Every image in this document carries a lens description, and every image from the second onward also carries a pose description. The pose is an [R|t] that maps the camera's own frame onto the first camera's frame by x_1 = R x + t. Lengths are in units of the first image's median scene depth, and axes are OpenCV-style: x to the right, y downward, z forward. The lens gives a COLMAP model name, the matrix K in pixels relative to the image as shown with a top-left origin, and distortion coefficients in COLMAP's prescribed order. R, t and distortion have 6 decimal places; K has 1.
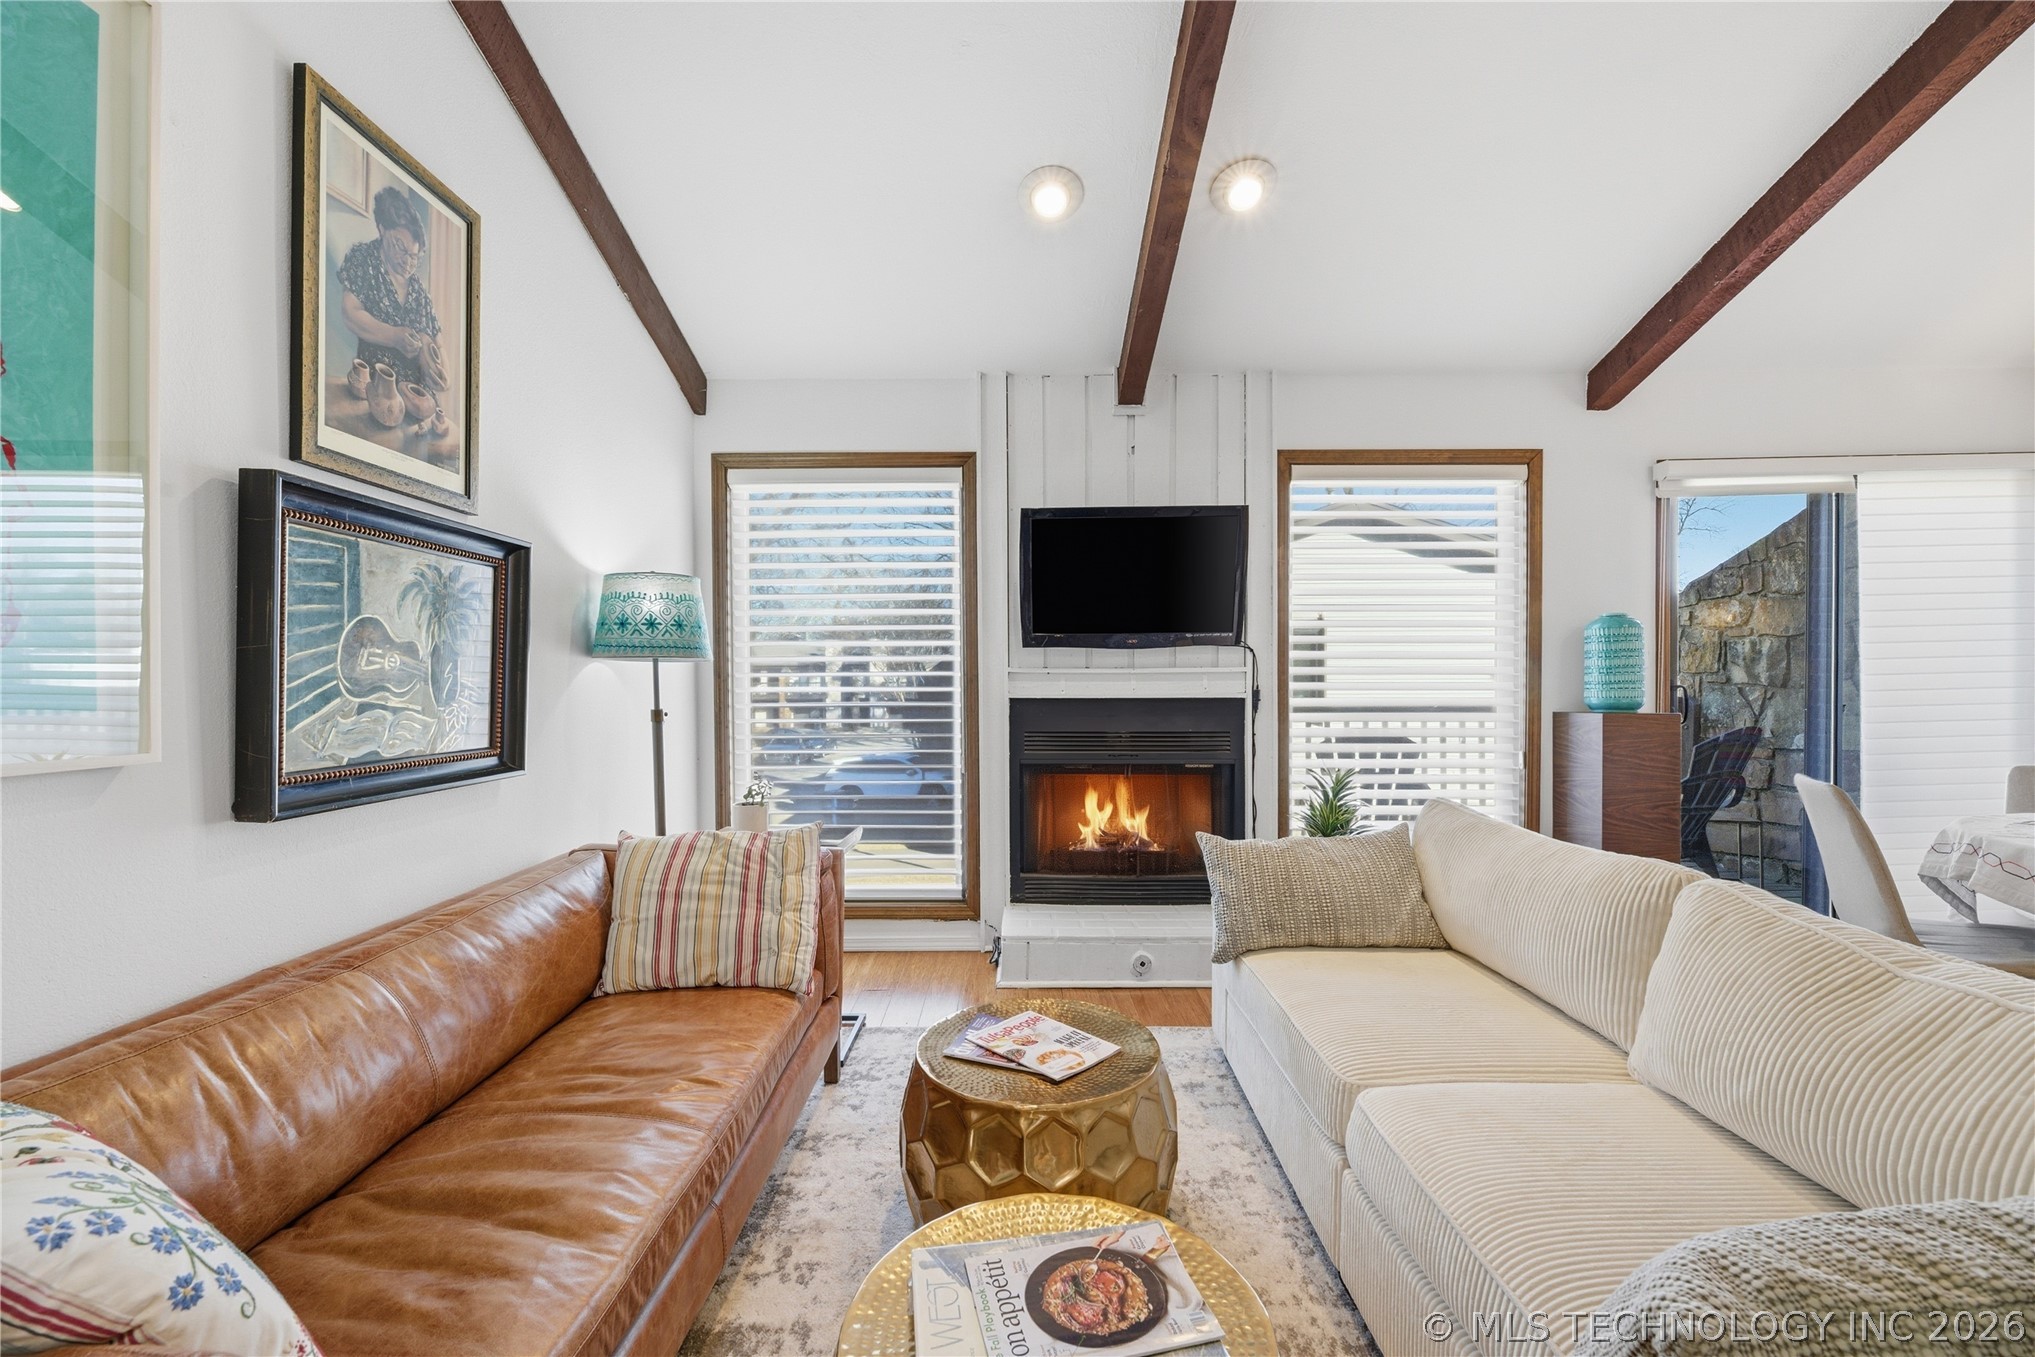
lens RADIAL K [[832.4, 0, 1018.5], [0, 832.4, 693.0], [0, 0, 1]] dist [-0.004156, -0.002222]
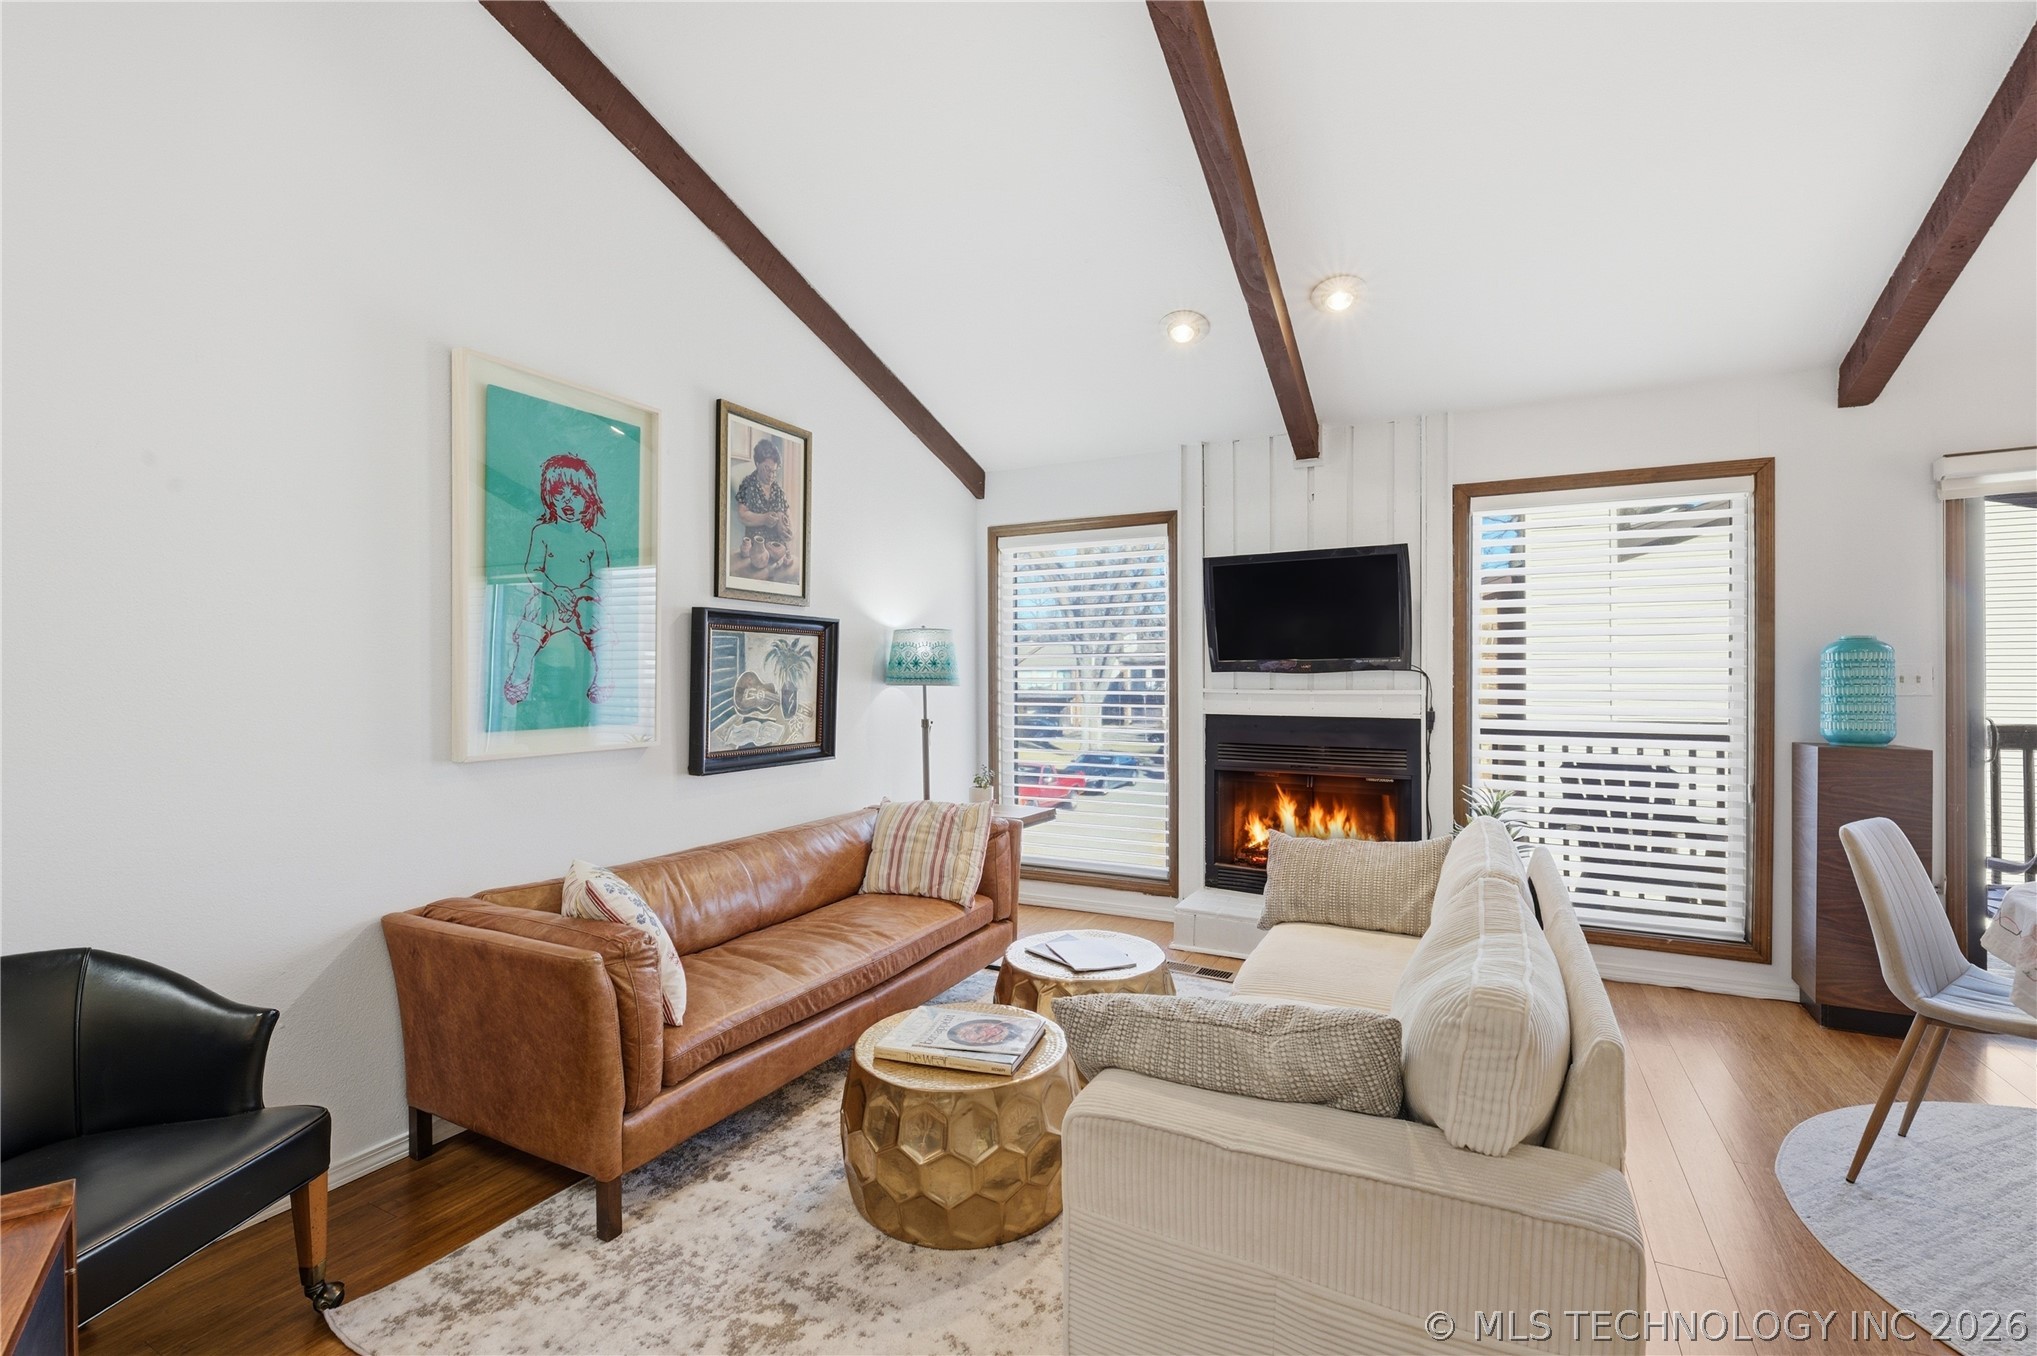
lens RADIAL K [[897.0, 0, 1024.3], [0, 897.0, 679.6], [0, 0, 1]] dist [0.003073, -0.002944]
pose [[0.890391, 0.005180, -0.455167, 0.579833], [-0.009678, 0.999925, -0.007552, -0.052663], [0.455094, 0.011129, 0.890374, -0.440411]]
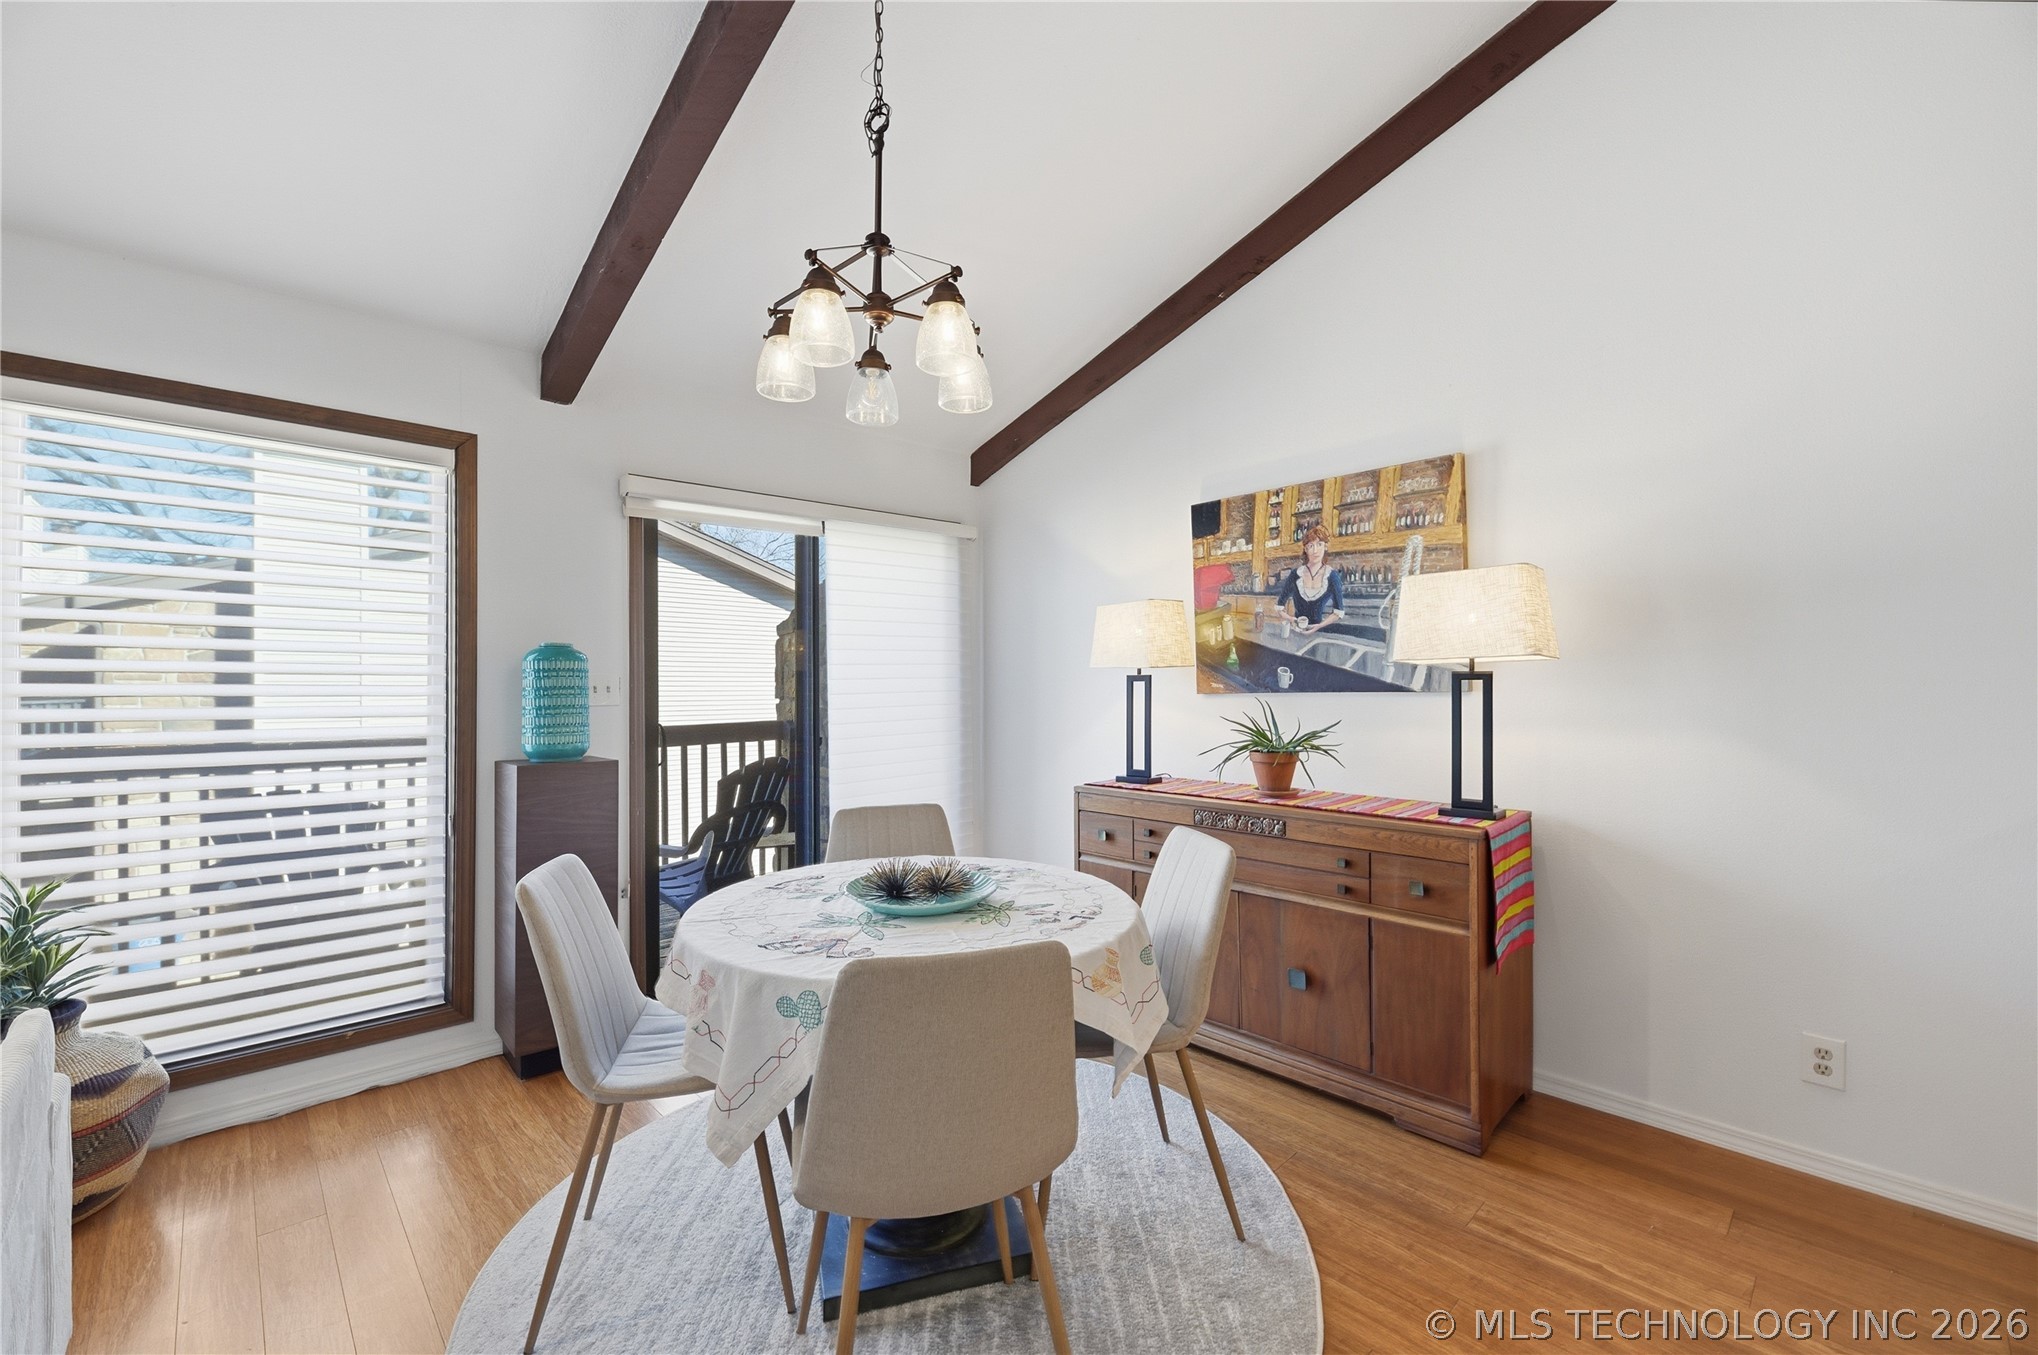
lens RADIAL K [[833.7, 0, 1021.4], [0, 833.7, 678.7], [0, 0, 1]] dist [-0.004156, -0.002222]
pose [[0.724971, 0.008601, 0.688726, 0.775481], [0.008356, 0.999739, -0.021280, -0.061422], [-0.688729, 0.021182, 0.724709, 0.103334]]
